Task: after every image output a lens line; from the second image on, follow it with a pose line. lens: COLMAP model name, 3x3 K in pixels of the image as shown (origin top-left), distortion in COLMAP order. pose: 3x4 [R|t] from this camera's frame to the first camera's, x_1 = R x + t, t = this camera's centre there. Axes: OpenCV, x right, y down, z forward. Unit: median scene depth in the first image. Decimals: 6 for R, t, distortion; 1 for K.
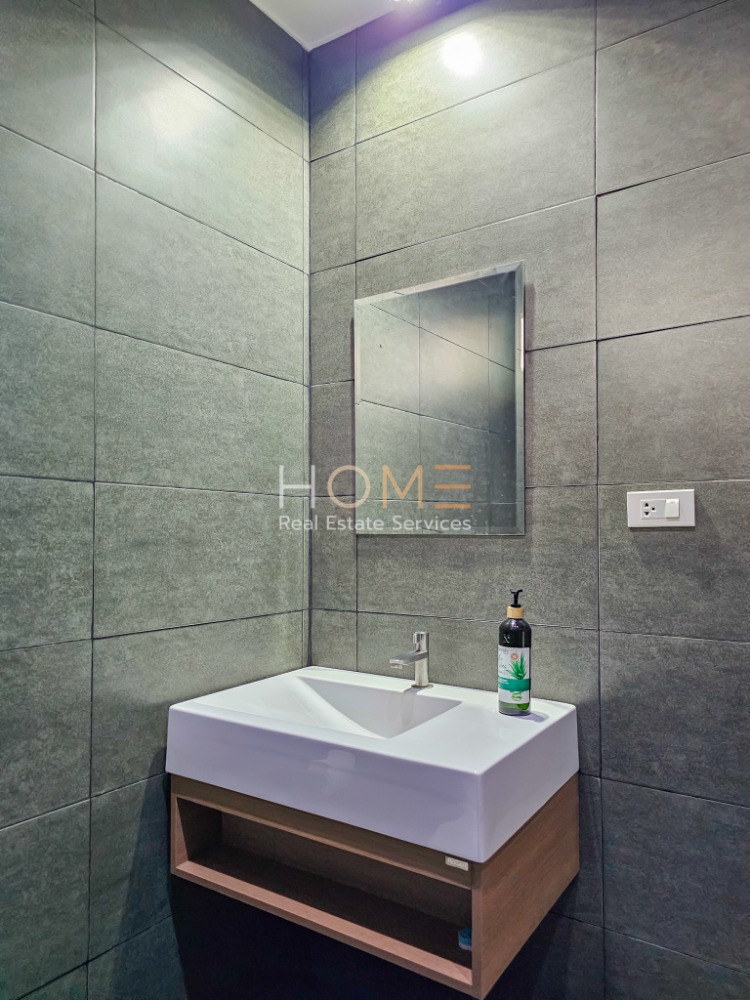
lens RADIAL K [[685.5, 0, 374.8], [0, 685.5, 517.8], [0, 0, 1]] dist [0.006669, 0.000307]
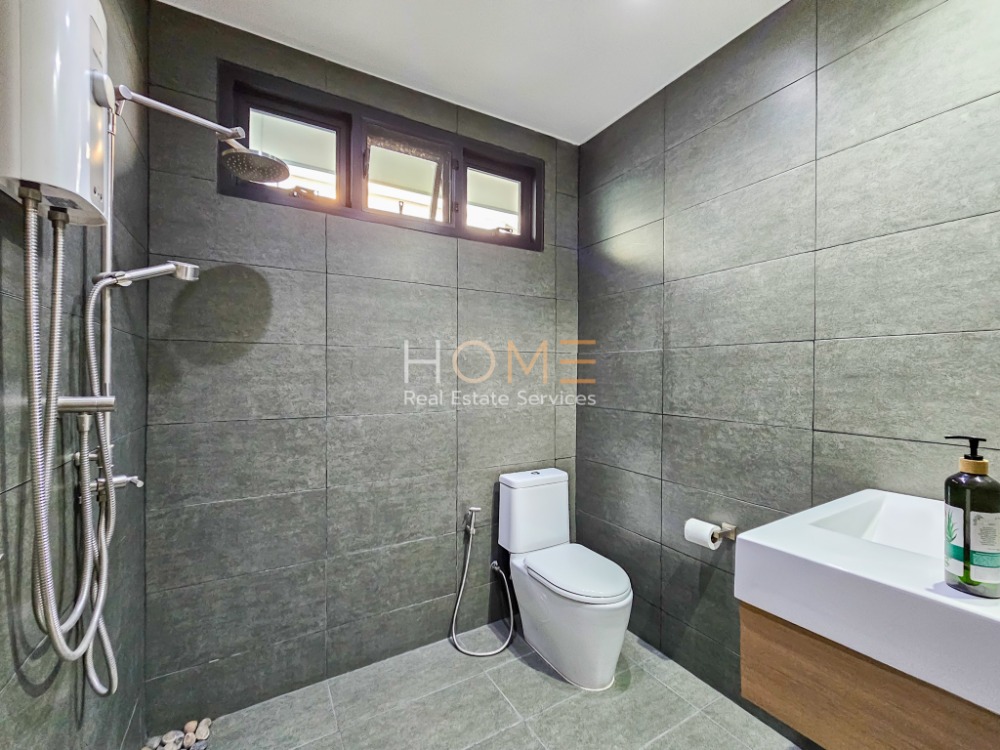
lens RADIAL K [[415.7, 0, 500.0], [0, 415.7, 375.0], [0, 0, 1]] dist [-0.001213, -0.000129]
pose [[-0.427017, 0.000880, -0.904243, 0.869750], [0.017046, 0.999830, -0.007077, 0.029072], [0.904083, -0.018436, -0.426960, 0.714816]]
